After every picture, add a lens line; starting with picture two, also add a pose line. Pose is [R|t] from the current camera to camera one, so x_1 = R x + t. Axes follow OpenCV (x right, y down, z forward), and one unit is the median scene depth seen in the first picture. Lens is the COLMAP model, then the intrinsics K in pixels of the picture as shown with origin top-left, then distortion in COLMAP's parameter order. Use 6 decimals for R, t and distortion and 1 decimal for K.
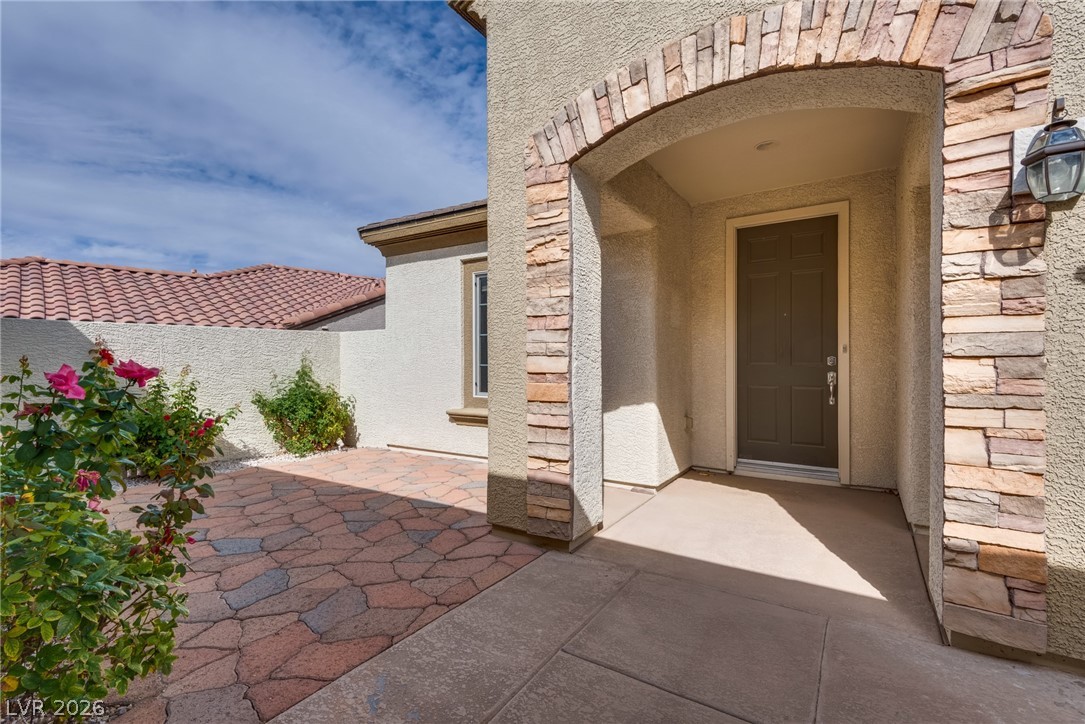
lens RADIAL K [[497.8, 0, 535.7], [0, 497.8, 355.7], [0, 0, 1]] dist [0.034833, -0.025078]
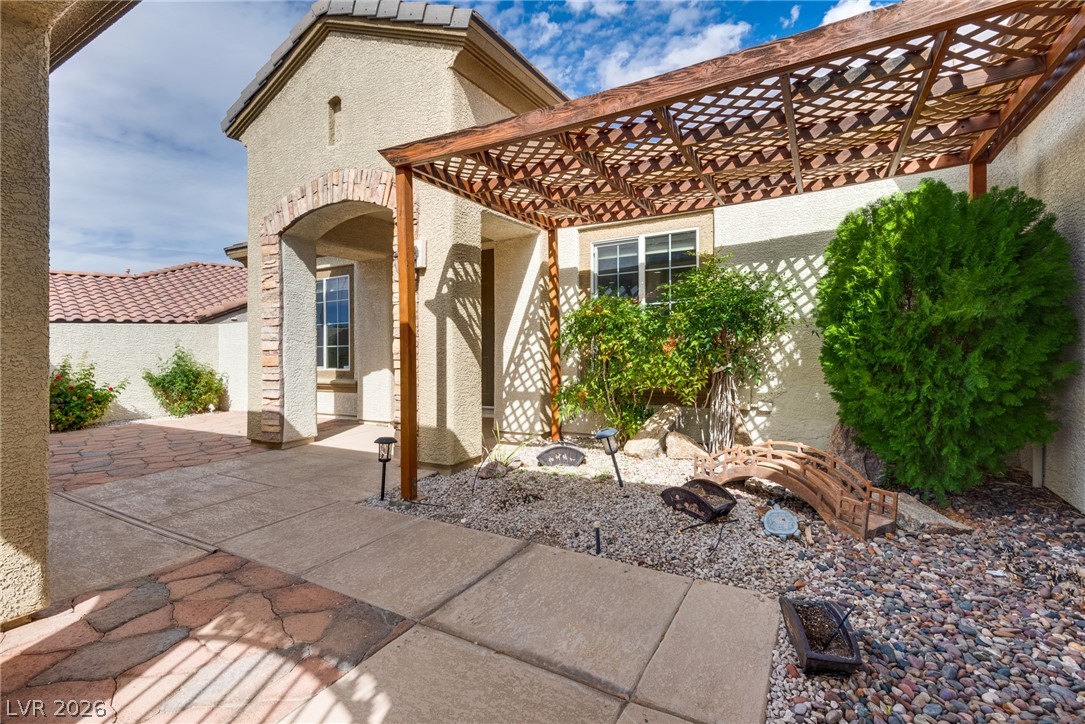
lens RADIAL K [[494.5, 0, 544.0], [0, 494.5, 327.0], [0, 0, 1]] dist [0.000103, -0.013027]
pose [[0.997217, -0.019282, 0.072021, 0.846558], [0.020764, 0.999586, -0.019892, 0.006548], [-0.071608, 0.021333, 0.997205, -0.809558]]
